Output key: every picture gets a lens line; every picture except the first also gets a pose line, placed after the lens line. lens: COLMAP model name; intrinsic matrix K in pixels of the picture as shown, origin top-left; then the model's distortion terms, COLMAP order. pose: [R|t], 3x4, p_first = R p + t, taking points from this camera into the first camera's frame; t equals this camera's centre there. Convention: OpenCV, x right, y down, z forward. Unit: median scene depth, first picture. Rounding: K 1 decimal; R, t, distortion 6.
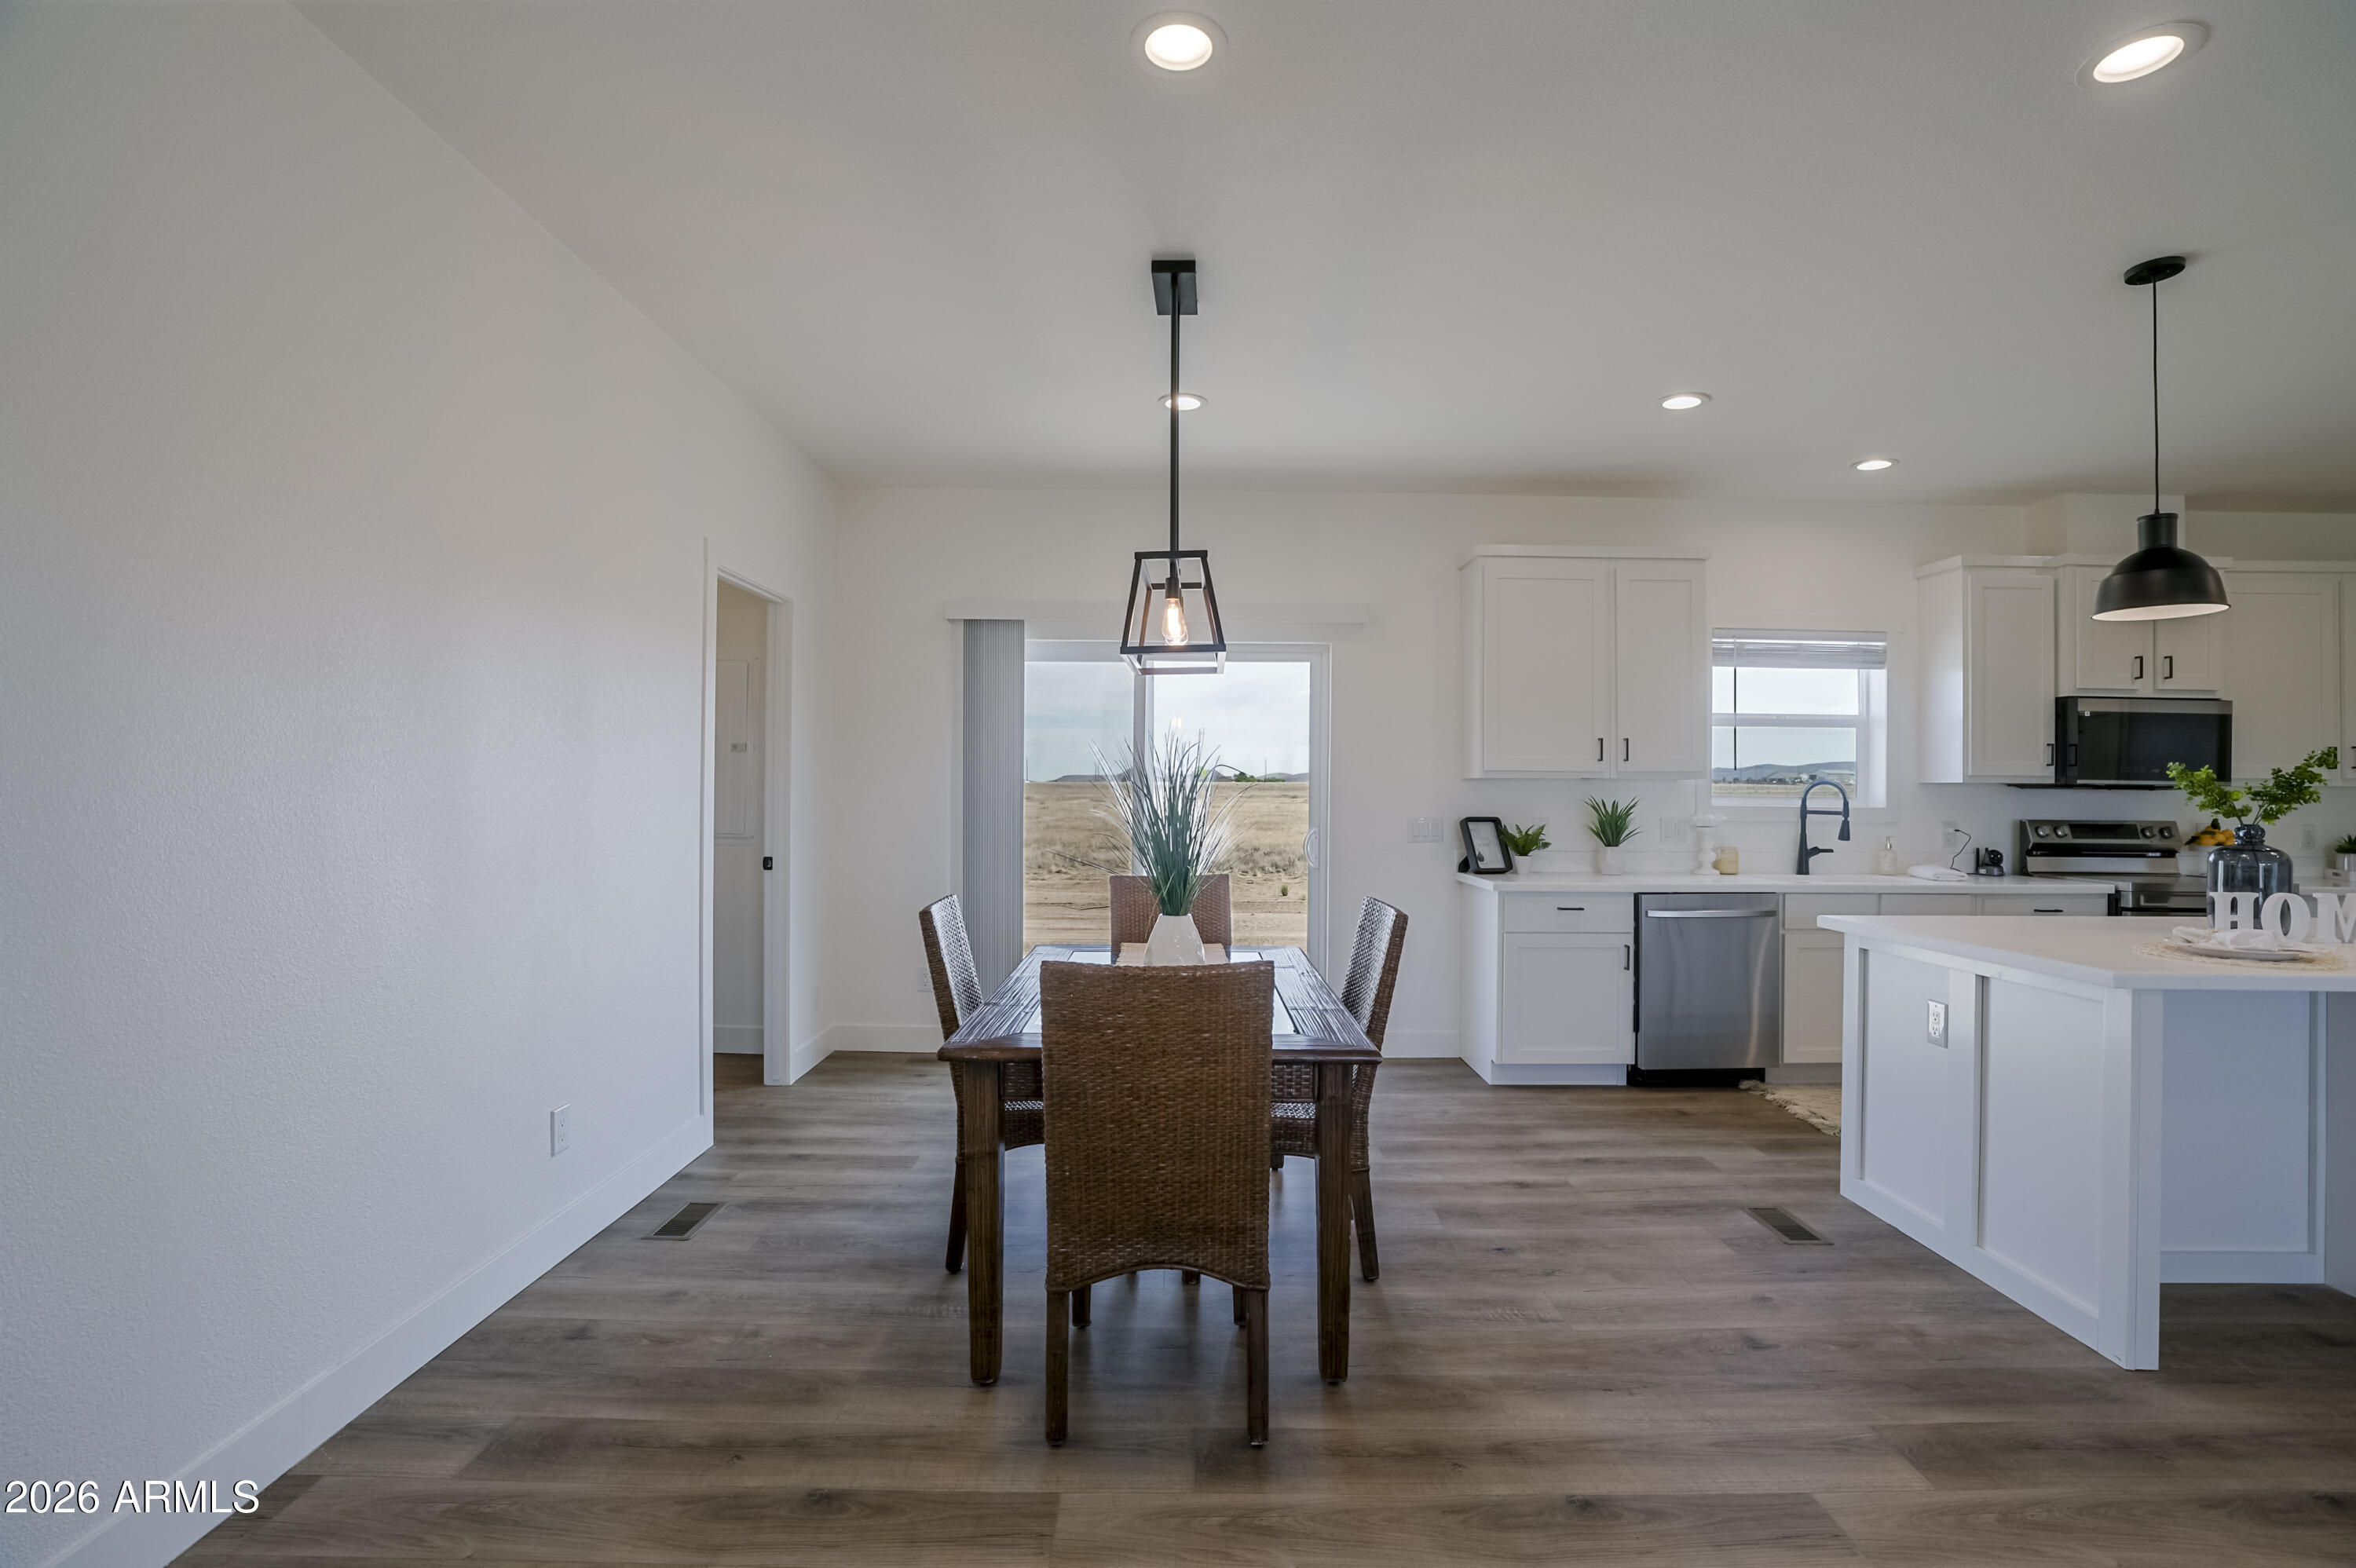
lens RADIAL K [[1107.4, 0, 1161.9], [0, 1107.4, 770.5], [0, 0, 1]] dist [-0.054447, 0.017250]
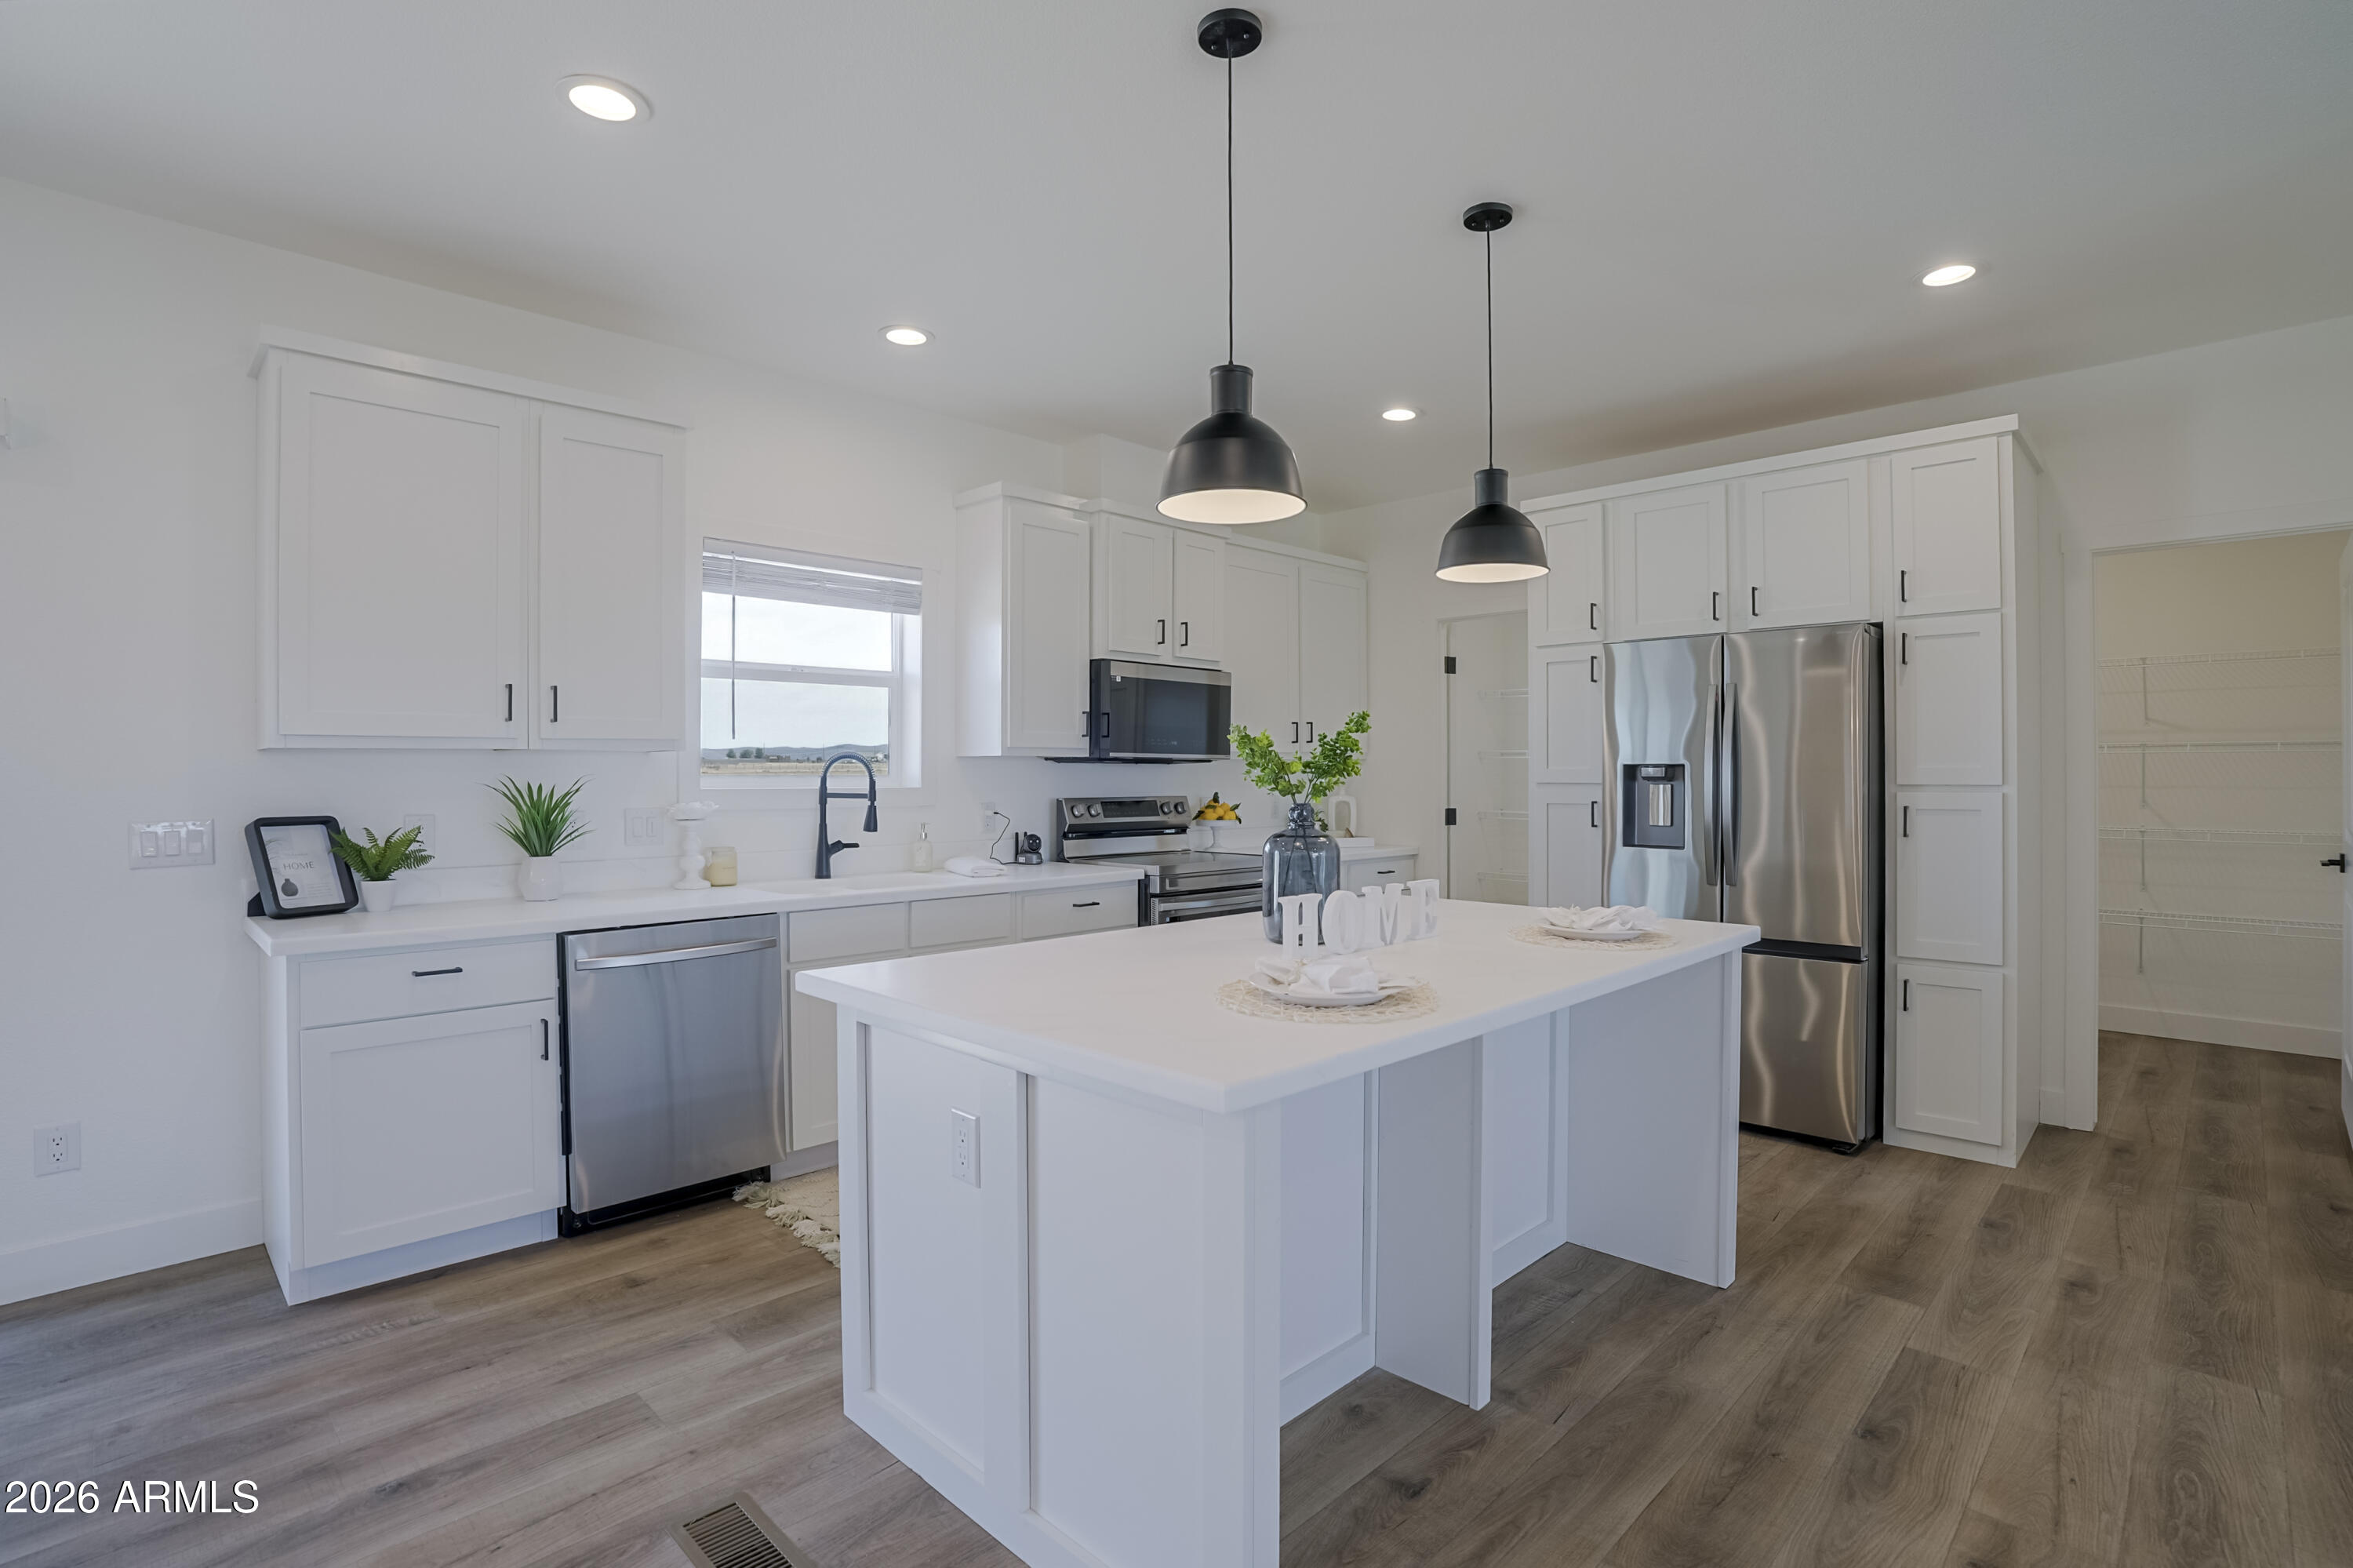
lens RADIAL K [[1106.2, 0, 1156.8], [0, 1106.2, 828.6], [0, 0, 1]] dist [-0.054447, 0.017250]
pose [[0.715443, -0.044574, 0.697248, 0.230570], [-0.004607, 0.997640, 0.068505, 0.008269], [-0.698656, -0.052223, 0.713550, 0.305088]]
